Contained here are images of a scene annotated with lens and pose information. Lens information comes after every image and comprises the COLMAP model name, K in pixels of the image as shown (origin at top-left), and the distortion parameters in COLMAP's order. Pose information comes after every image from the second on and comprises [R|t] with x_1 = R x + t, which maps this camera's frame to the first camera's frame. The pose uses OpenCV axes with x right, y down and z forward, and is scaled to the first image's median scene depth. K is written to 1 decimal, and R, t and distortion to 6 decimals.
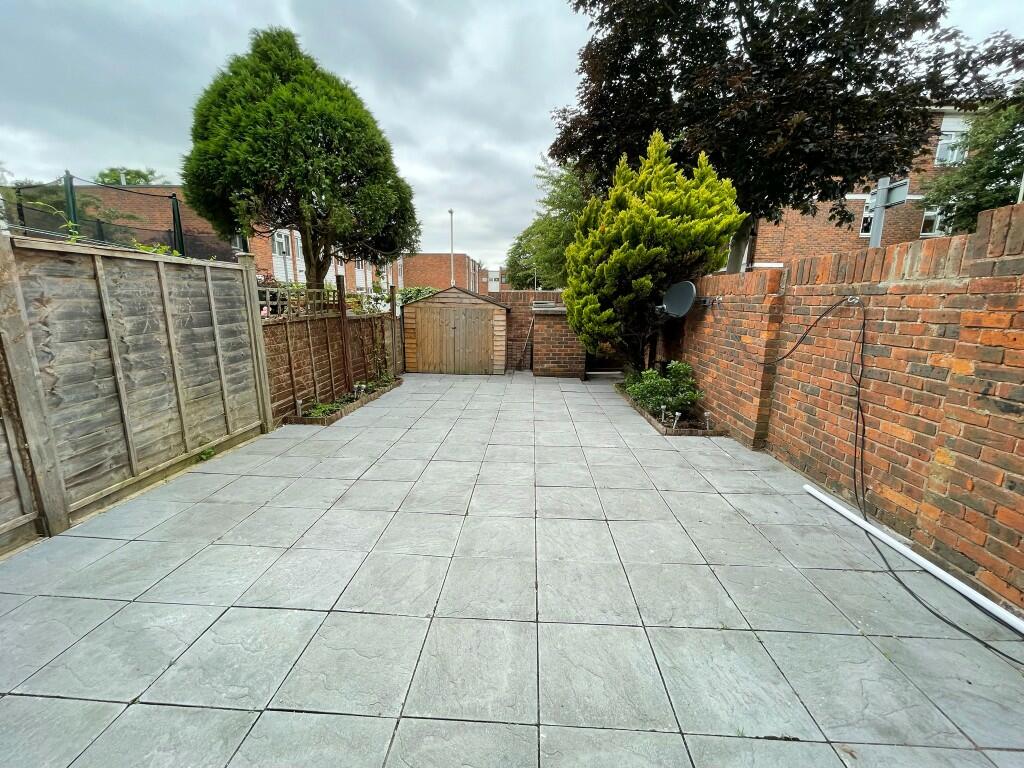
lens RADIAL K [[406.5, 0, 512.0], [0, 406.5, 384.0], [0, 0, 1]] dist [-0.000789, -0.000068]
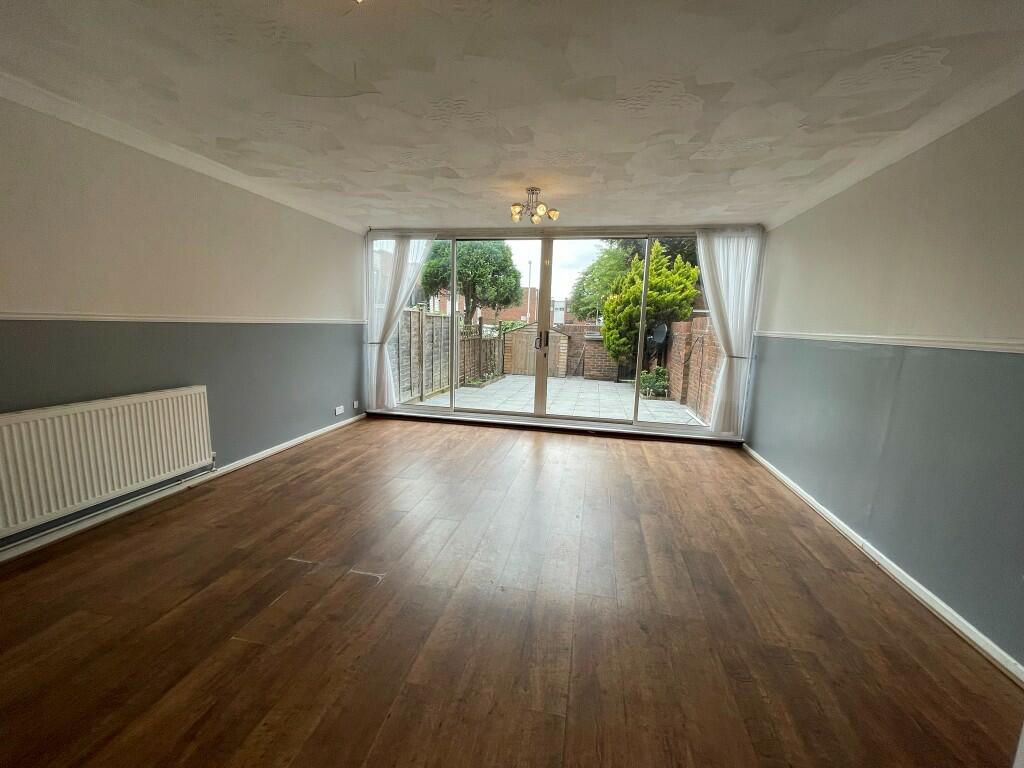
lens RADIAL K [[406.5, 0, 512.0], [0, 406.5, 384.0], [0, 0, 1]] dist [-0.000789, -0.000068]
pose [[0.987755, 0.042459, -0.150122, 0.022173], [-0.052025, 0.996819, -0.060380, 0.156252], [0.147081, 0.067451, 0.986822, -0.847231]]
